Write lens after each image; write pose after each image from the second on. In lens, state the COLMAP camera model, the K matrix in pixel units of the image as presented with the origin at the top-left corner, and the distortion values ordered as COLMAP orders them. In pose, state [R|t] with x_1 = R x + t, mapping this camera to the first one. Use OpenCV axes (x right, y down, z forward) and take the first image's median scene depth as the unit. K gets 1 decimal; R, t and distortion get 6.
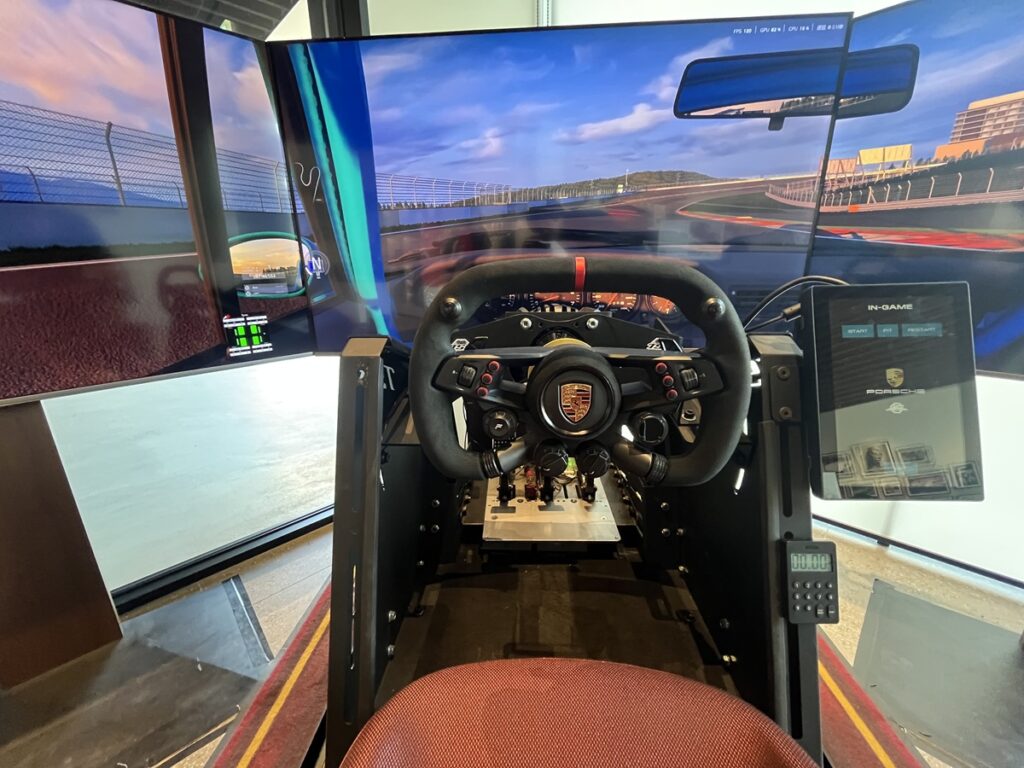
lens RADIAL K [[414.9, 0, 513.8], [0, 414.9, 383.0], [0, 0, 1]] dist [-0.008460, 0.001869]
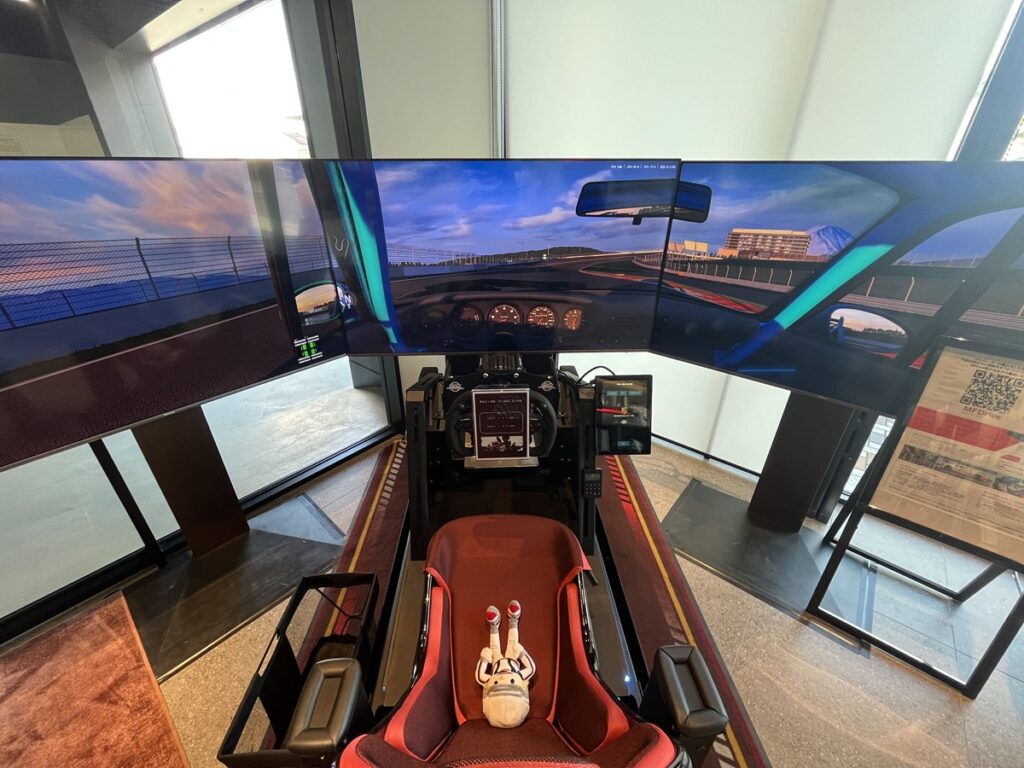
lens RADIAL K [[414.9, 0, 516.9], [0, 414.9, 381.5], [0, 0, 1]] dist [-0.008460, 0.001869]
pose [[0.995417, -0.018604, 0.093801, -0.007223], [0.000119, 0.981134, 0.193328, -0.315030], [-0.095628, -0.192431, 0.976640, -0.665244]]
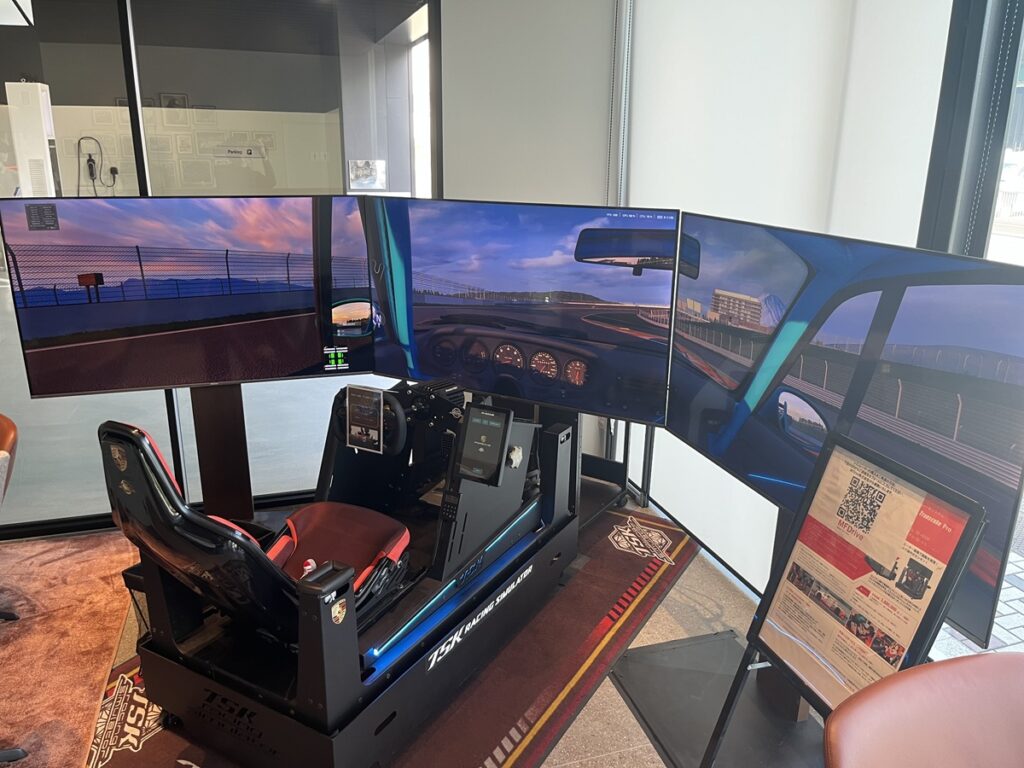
lens RADIAL K [[789.1, 0, 541.8], [0, 789.1, 385.6], [0, 0, 1]] dist [0.023098, -0.010792]
pose [[0.897041, 0.161403, -0.411420, 1.508242], [-0.156361, 0.986622, 0.046135, -0.299772], [0.413362, 0.022945, 0.910278, -1.638967]]
